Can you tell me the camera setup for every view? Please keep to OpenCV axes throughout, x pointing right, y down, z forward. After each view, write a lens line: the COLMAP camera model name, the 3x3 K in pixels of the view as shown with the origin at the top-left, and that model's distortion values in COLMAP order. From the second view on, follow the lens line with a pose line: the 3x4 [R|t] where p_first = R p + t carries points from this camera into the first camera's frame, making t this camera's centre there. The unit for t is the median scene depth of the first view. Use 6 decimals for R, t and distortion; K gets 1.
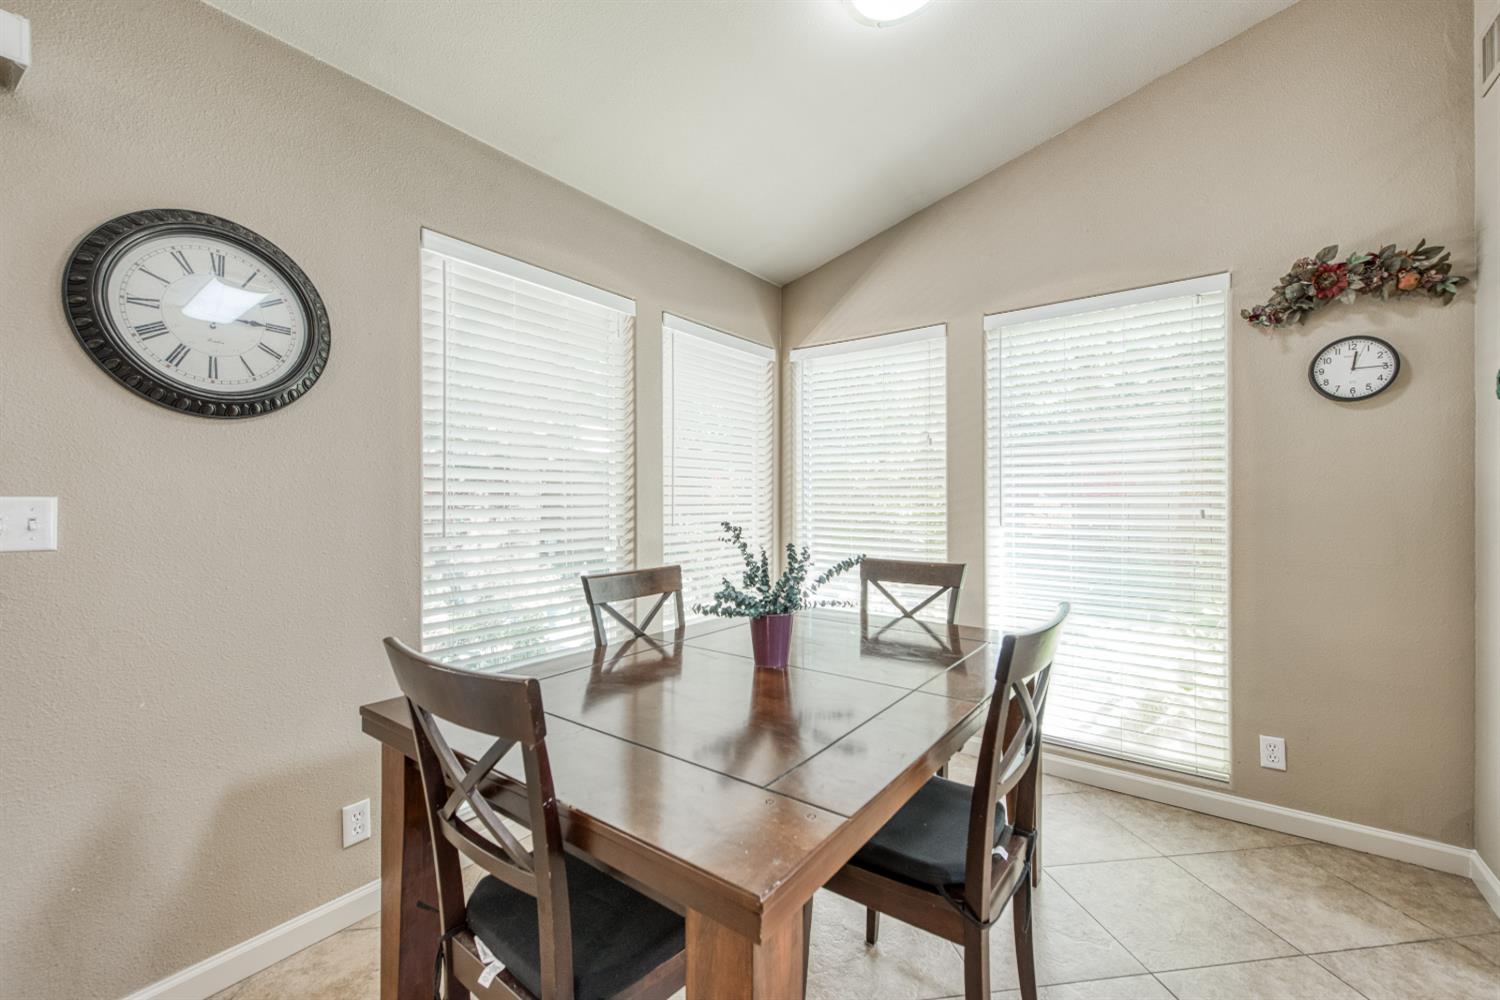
lens RADIAL K [[600.9, 0, 739.4], [0, 600.9, 494.5], [0, 0, 1]] dist [0.000765, -0.000252]
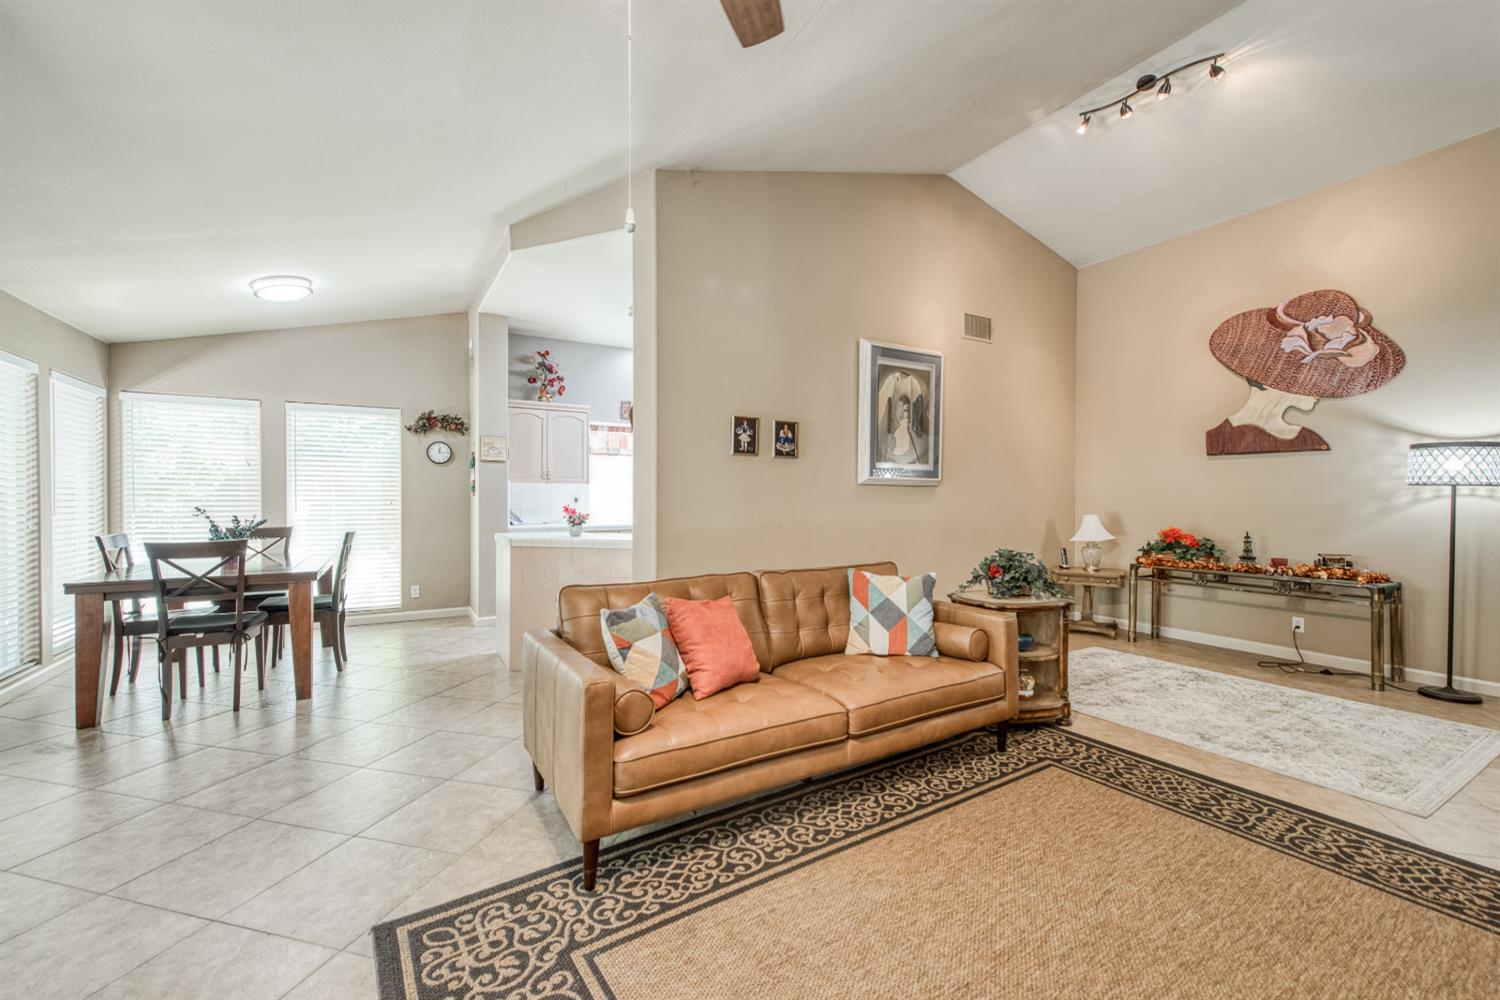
lens RADIAL K [[604.2, 0, 743.5], [0, 604.2, 506.0], [0, 0, 1]] dist [0.002341, -0.000266]
pose [[0.365533, -0.014205, 0.930690, -1.037434], [-0.007943, 0.999800, 0.018380, -0.017602], [-0.930764, -0.014111, 0.365347, -1.285500]]
